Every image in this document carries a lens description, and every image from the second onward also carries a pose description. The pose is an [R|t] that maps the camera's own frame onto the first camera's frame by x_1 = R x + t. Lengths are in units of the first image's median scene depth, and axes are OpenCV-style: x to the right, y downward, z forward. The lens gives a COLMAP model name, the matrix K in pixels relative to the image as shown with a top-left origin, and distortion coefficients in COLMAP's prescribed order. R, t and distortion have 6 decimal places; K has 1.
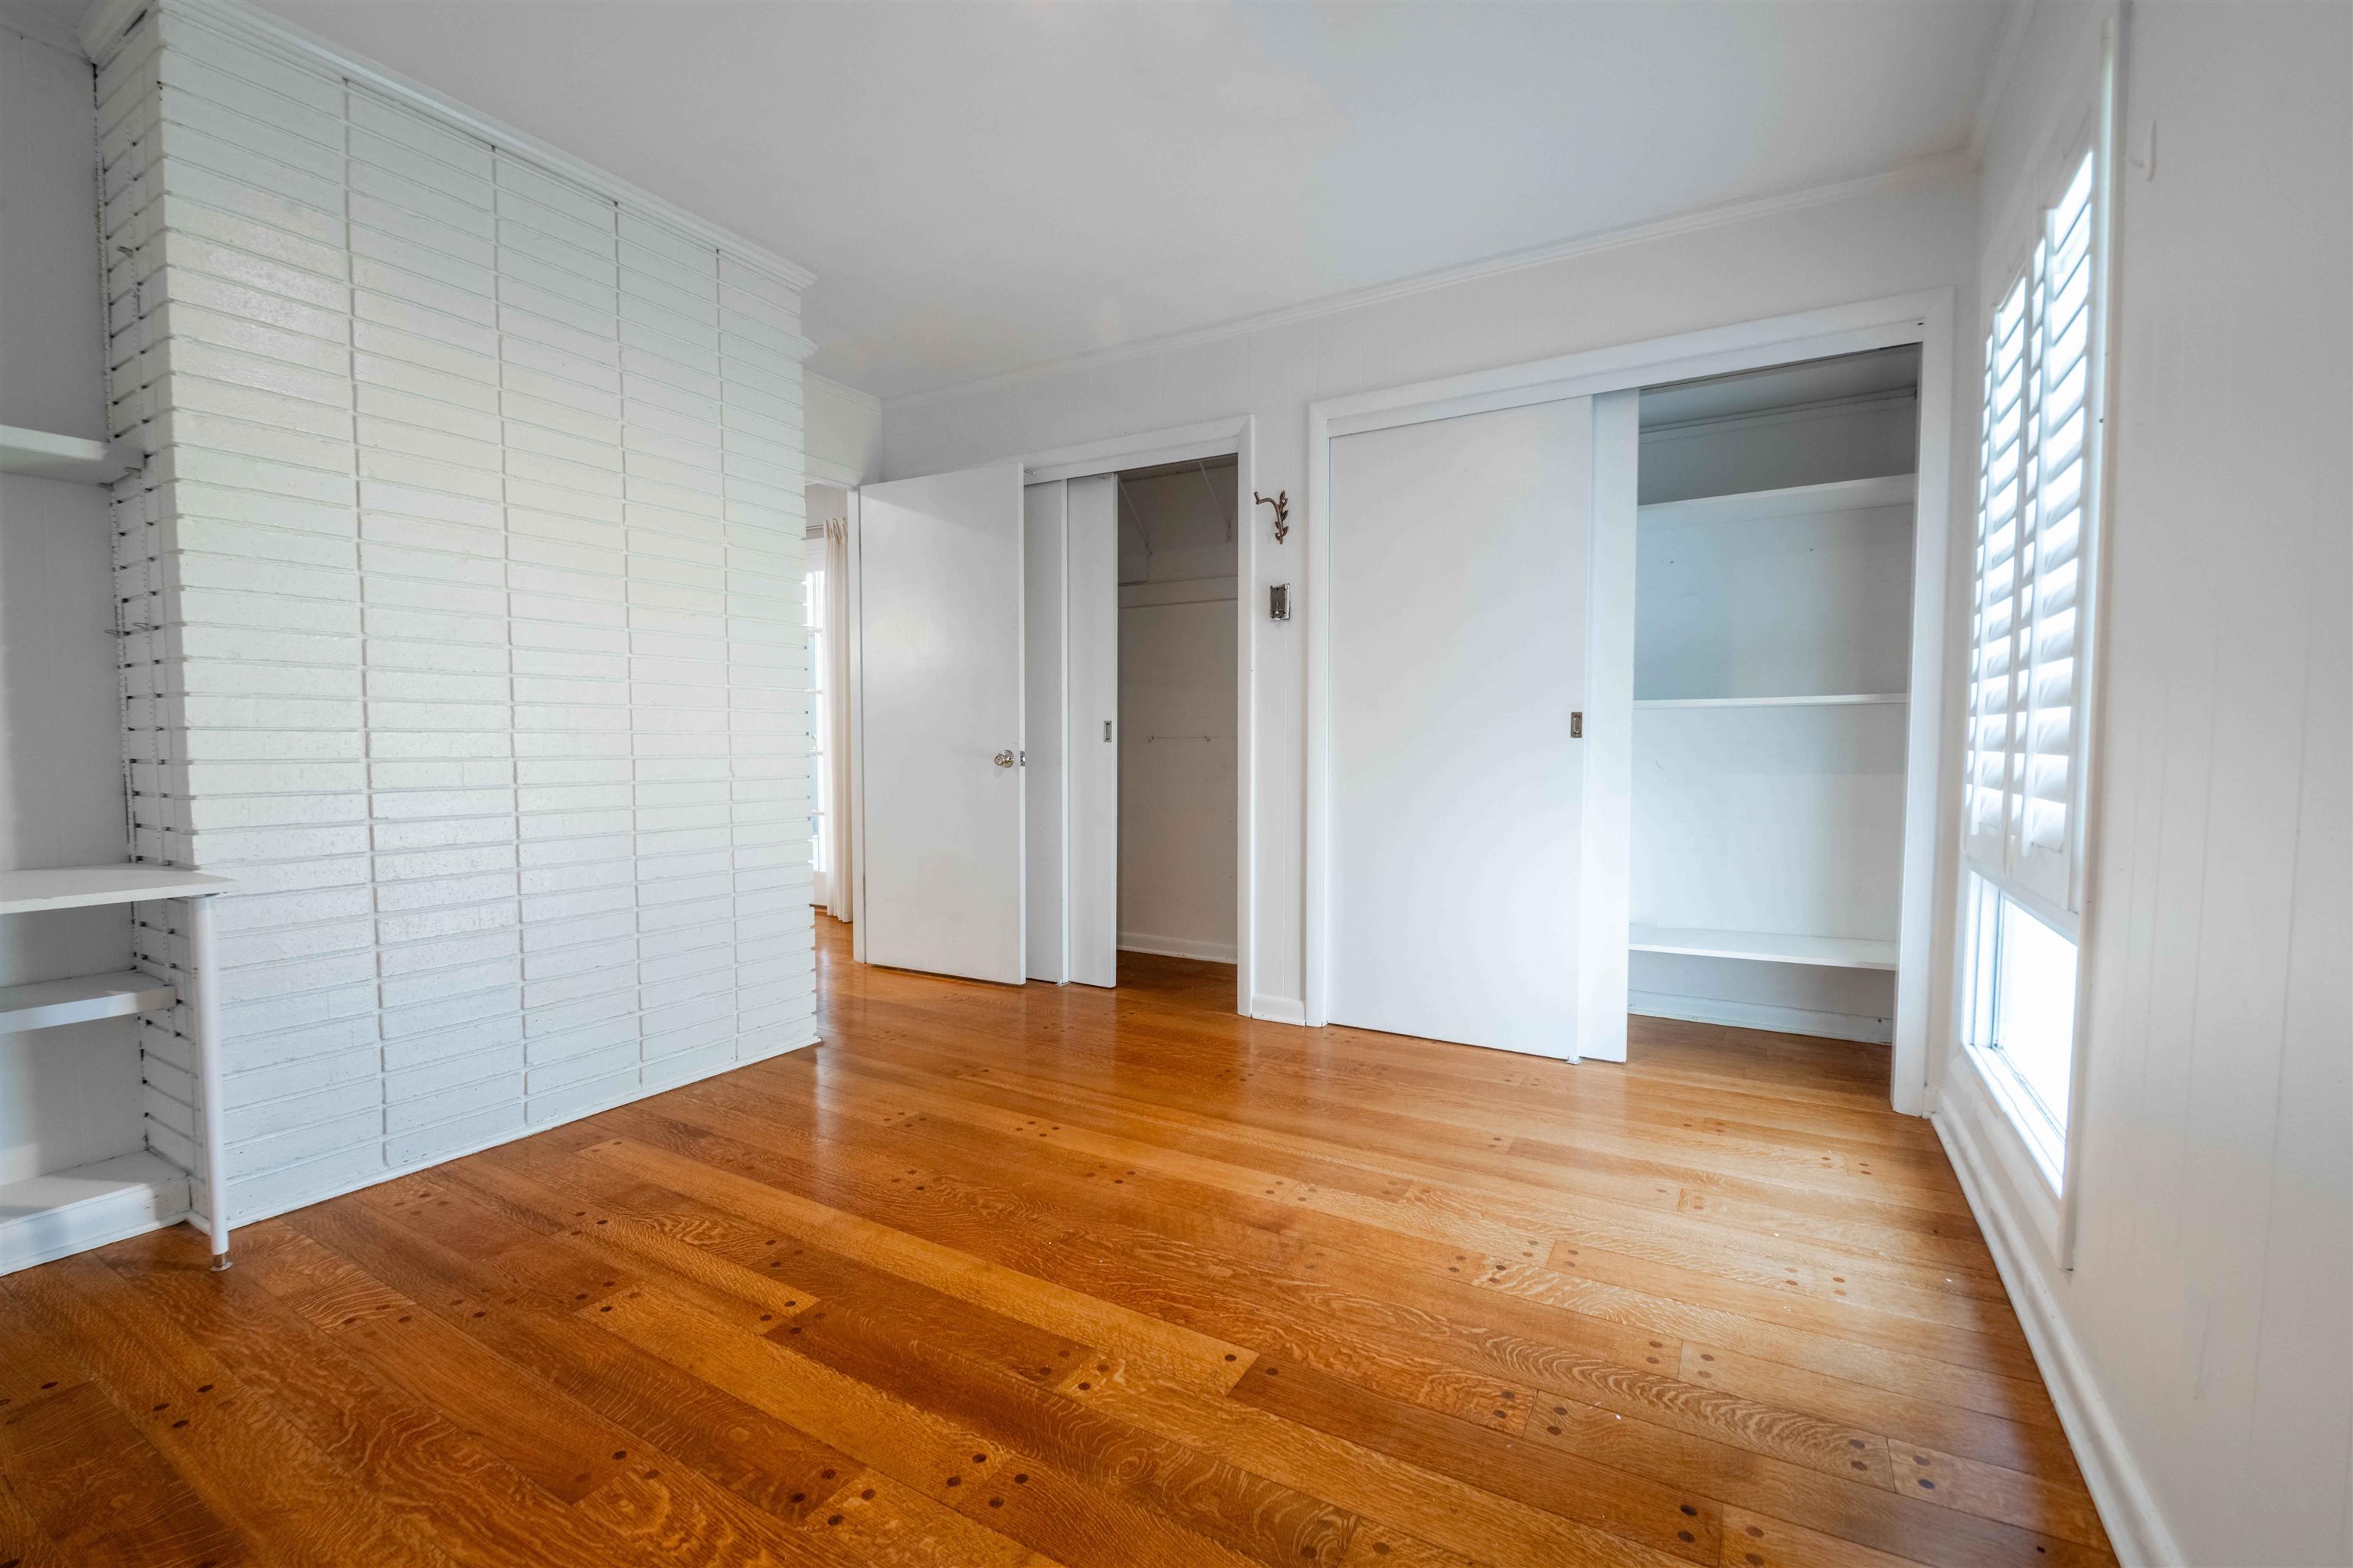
lens RADIAL K [[1008.9, 0, 1178.9], [0, 1008.9, 793.0], [0, 0, 1]] dist [0.000921, -0.009191]
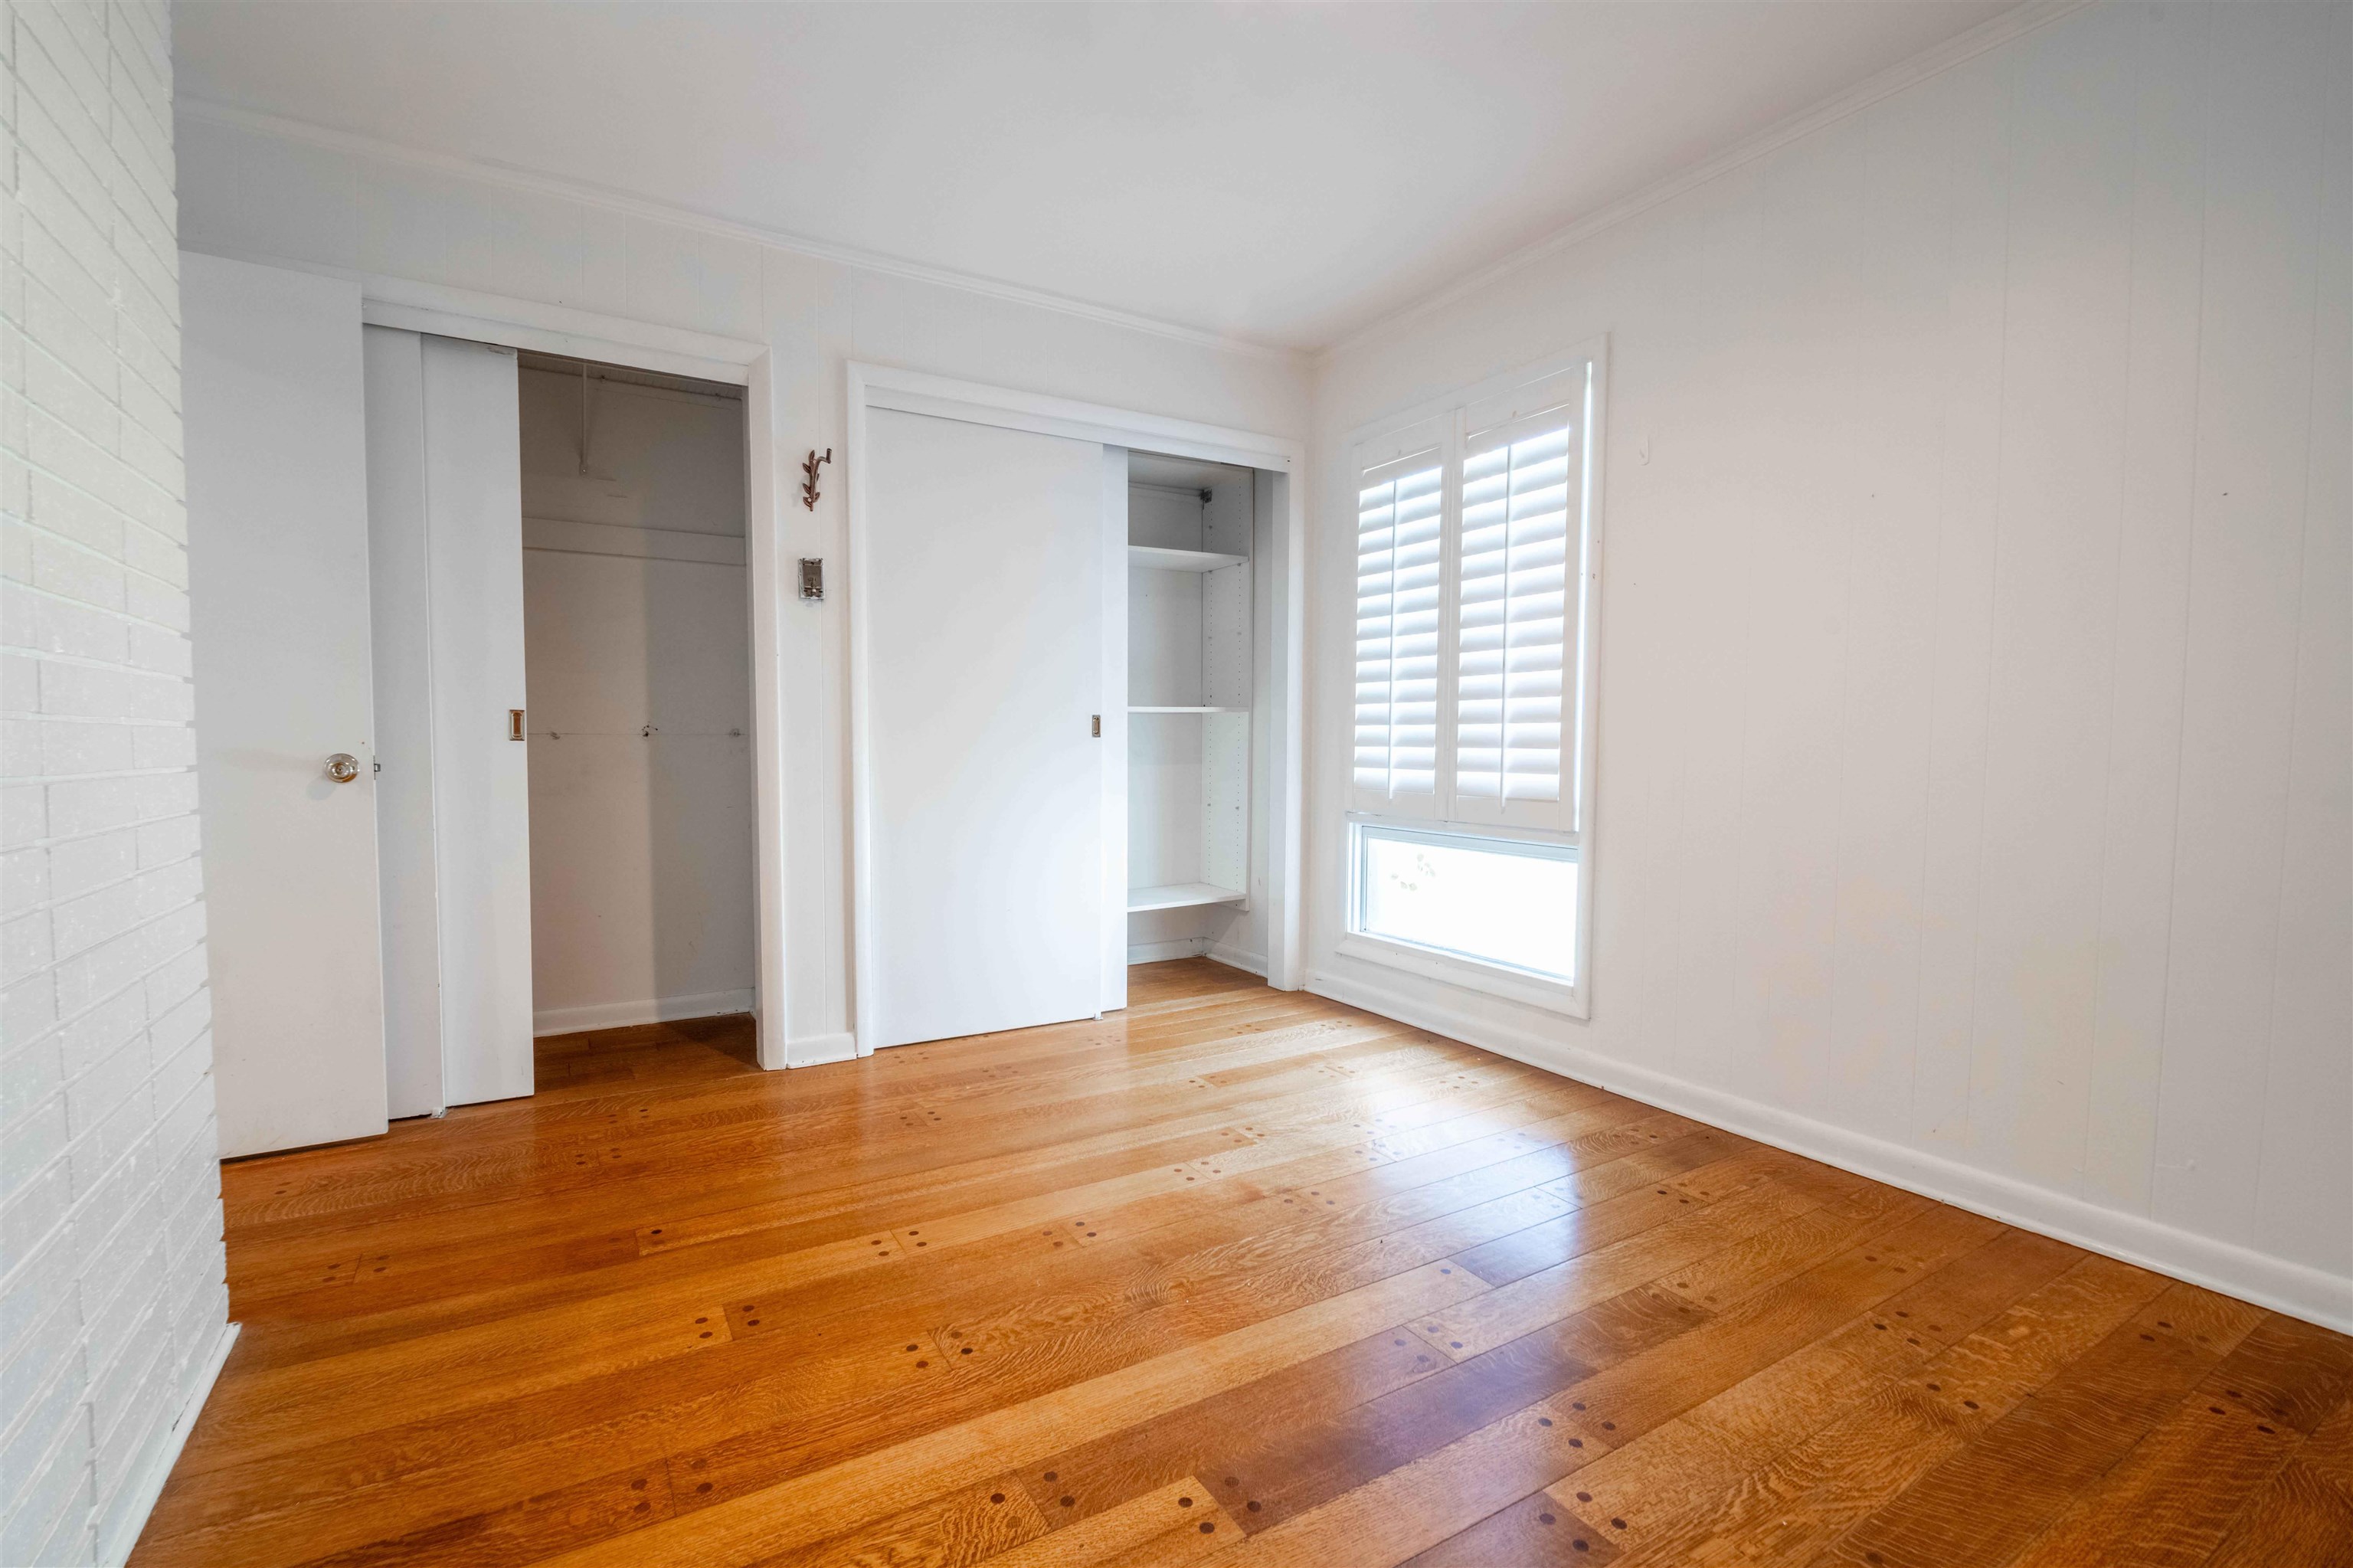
lens RADIAL K [[1015.5, 0, 1147.2], [0, 1015.5, 792.0], [0, 0, 1]] dist [0.003155, -0.010687]
pose [[0.504004, -0.043364, 0.862612, -0.682503], [0.042034, 0.998787, 0.025650, -0.022977], [-0.862678, 0.023331, 0.505216, 0.425635]]
